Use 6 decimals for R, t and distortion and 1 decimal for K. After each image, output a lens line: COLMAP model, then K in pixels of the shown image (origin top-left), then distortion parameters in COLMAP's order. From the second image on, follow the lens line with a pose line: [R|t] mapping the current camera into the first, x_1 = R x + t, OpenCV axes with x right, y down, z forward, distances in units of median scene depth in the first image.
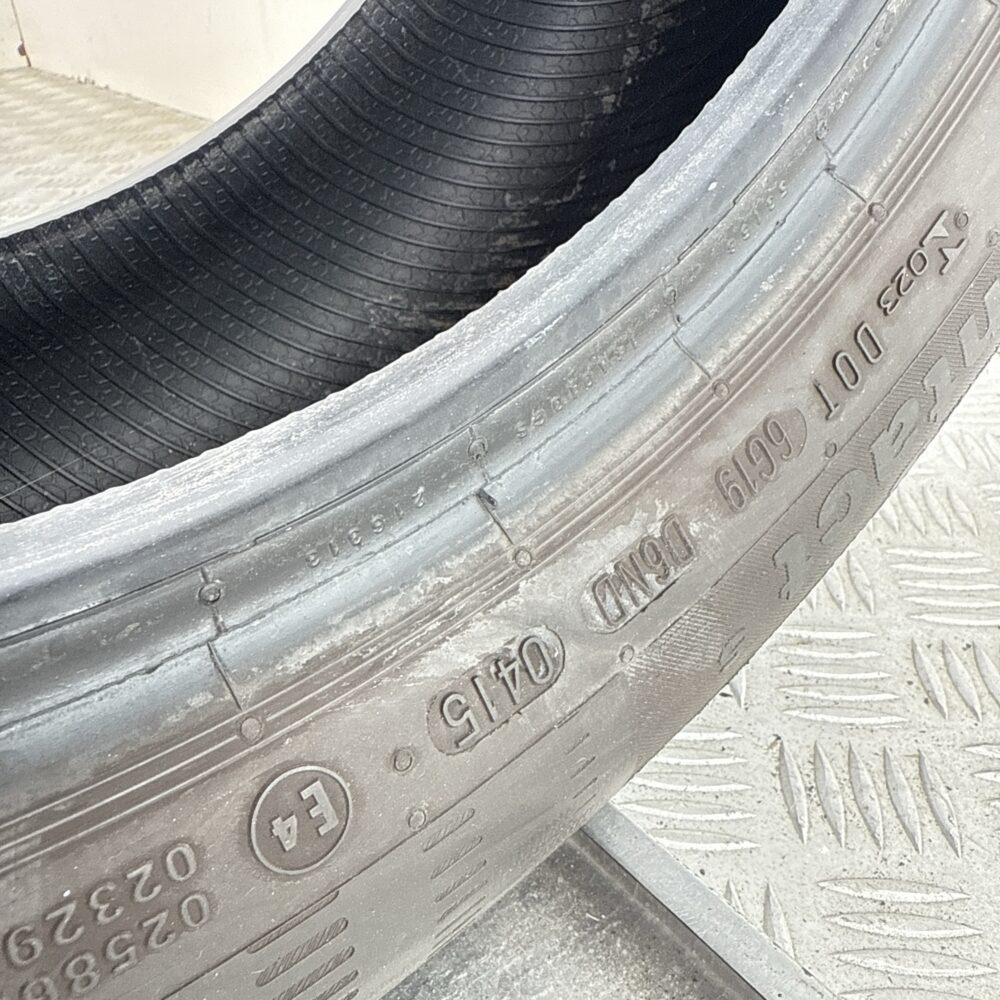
lens RADIAL K [[918.2, 0, 500.0], [0, 918.2, 500.0], [0, 0, 1]] dist [0.011300, 0.006094]
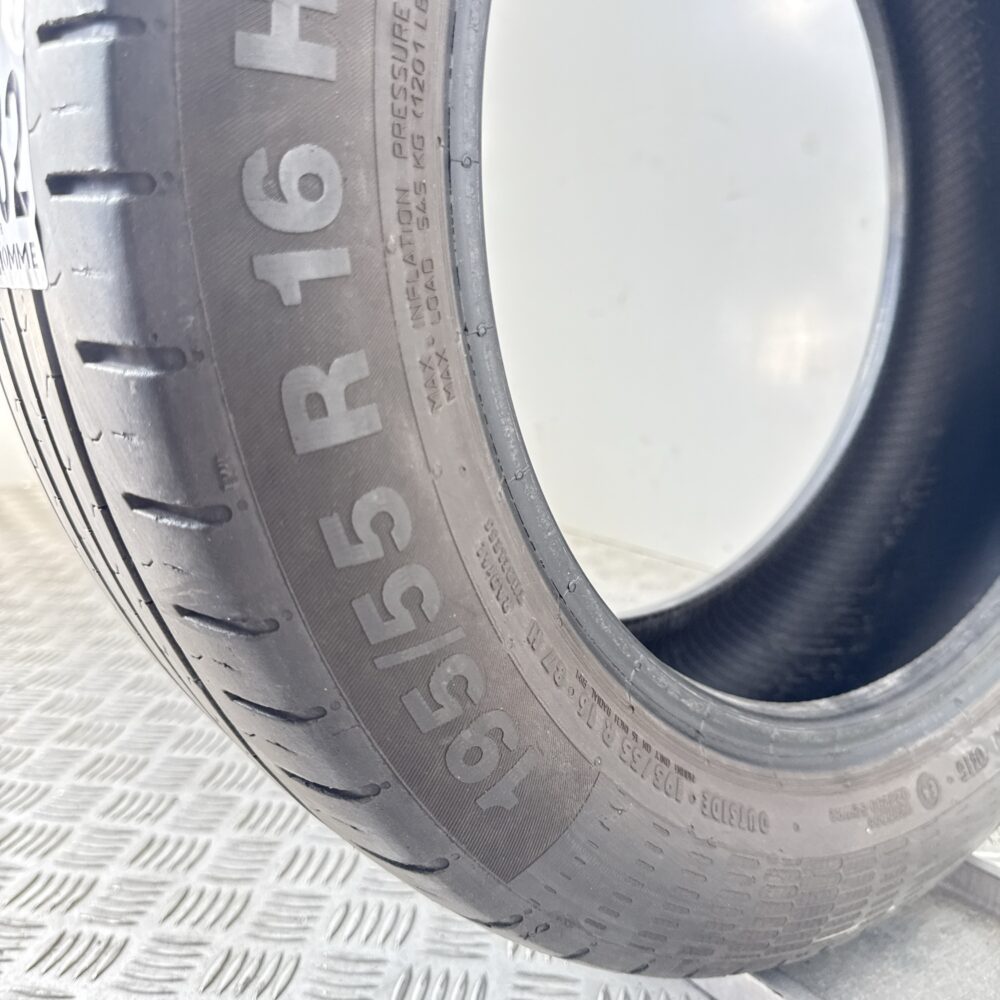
lens RADIAL K [[949.3, 0, 500.0], [0, 949.3, 500.0], [0, 0, 1]] dist [0.167787, -0.388032]
pose [[0.997781, 0.031523, -0.058654, -1.262099], [-0.049941, 0.936894, -0.346028, 0.513096], [0.044045, 0.348189, 0.936389, -2.129214]]
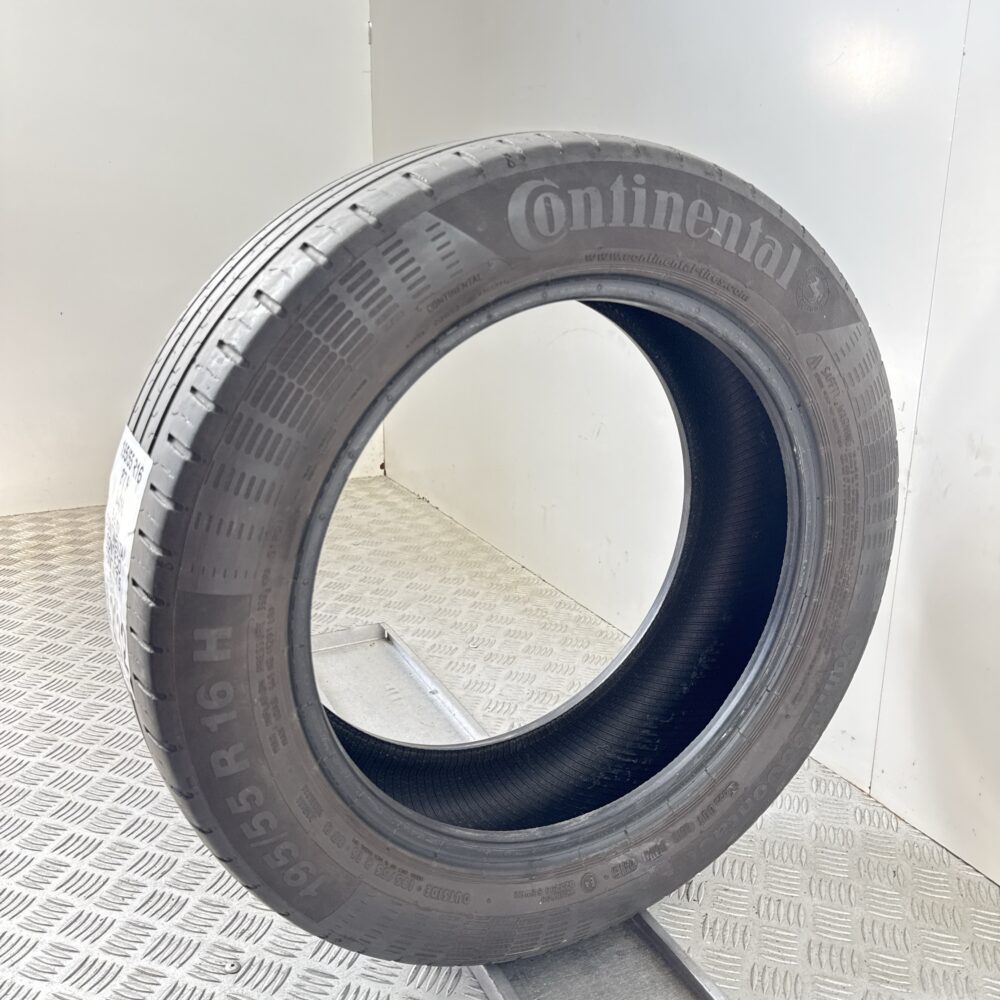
lens RADIAL K [[949.3, 0, 500.0], [0, 949.3, 500.0], [0, 0, 1]] dist [0.167787, -0.388032]
pose [[0.975896, 0.103791, -0.191974, 0.139294], [-0.151225, 0.955846, -0.251971, -0.305963], [0.157346, 0.274929, 0.948502, -4.742953]]
